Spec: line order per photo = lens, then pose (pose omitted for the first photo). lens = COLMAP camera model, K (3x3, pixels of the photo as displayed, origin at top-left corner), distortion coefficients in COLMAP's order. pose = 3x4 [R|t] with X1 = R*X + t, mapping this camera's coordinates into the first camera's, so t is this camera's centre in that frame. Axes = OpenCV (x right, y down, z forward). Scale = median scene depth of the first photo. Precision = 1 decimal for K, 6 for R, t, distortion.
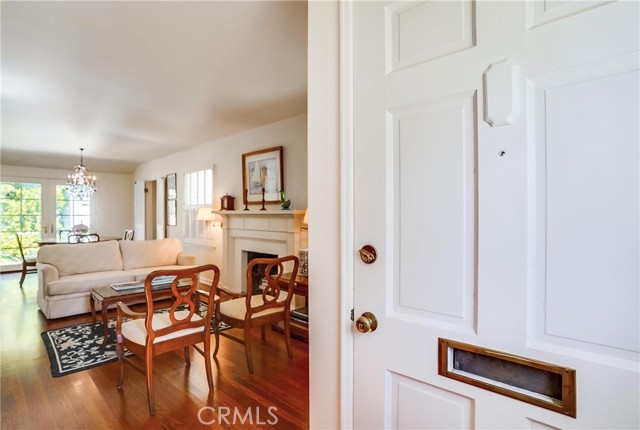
lens RADIAL K [[325.5, 0, 316.0], [0, 325.5, 216.5], [0, 0, 1]] dist [-0.067545, 0.026294]
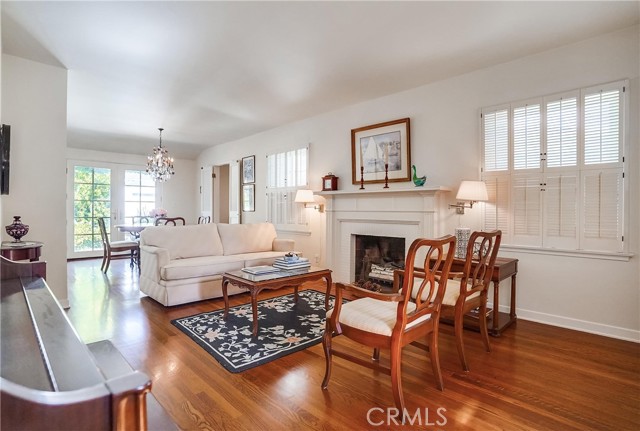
lens RADIAL K [[325.5, 0, 317.1], [0, 325.5, 210.6], [0, 0, 1]] dist [-0.067545, 0.026294]
pose [[0.998911, 0.002019, -0.046621, -0.285828], [-0.002241, 0.999986, -0.004706, 0.042552], [0.046611, 0.004805, 0.998902, 0.080508]]
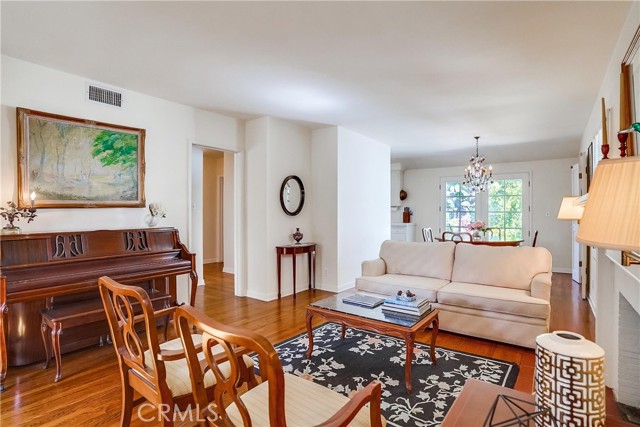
lens RADIAL K [[325.5, 0, 324.9], [0, 325.5, 208.9], [0, 0, 1]] dist [-0.067545, 0.026294]
pose [[0.119100, -0.010891, -0.992823, 0.133850], [-0.008970, 0.999887, -0.012044, 0.005065], [0.992842, 0.010340, 0.118988, 0.579475]]
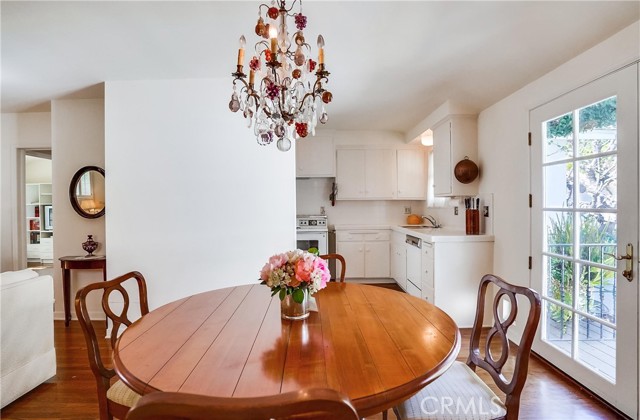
lens RADIAL K [[321.7, 0, 318.9], [0, 321.7, 209.7], [0, 0, 1]] dist [-0.051476, 0.009929]
pose [[-0.728739, 0.011865, -0.684689, -0.743856], [0.003363, 0.999900, 0.013748, -0.013319], [0.684783, 0.007716, -0.728706, 1.472993]]
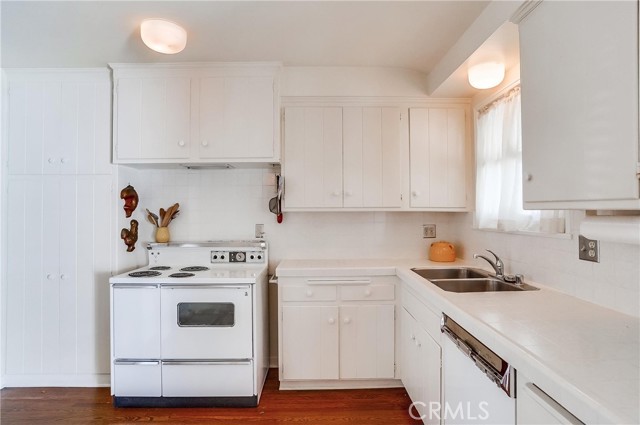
lens RADIAL K [[342.9, 0, 320.5], [0, 342.9, 207.8], [0, 0, 1]] dist [-0.046483, 0.008903]
pose [[-0.713097, -0.003050, -0.701059, -1.190691], [0.000802, 0.999986, -0.005166, -0.034318], [0.701065, -0.004246, -0.713085, 1.155755]]
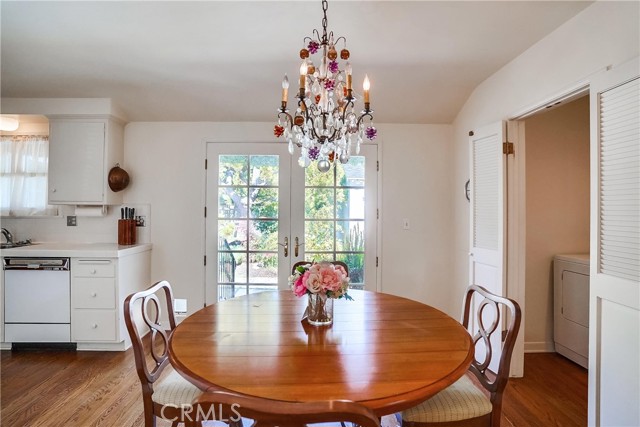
lens RADIAL K [[325.5, 0, 316.7], [0, 325.5, 209.1], [0, 0, 1]] dist [-0.067545, 0.026294]
pose [[0.692620, 0.002260, -0.721299, -0.692341], [-0.008839, 0.999947, -0.005354, -0.025425], [0.721249, 0.010084, 0.692603, 1.014205]]
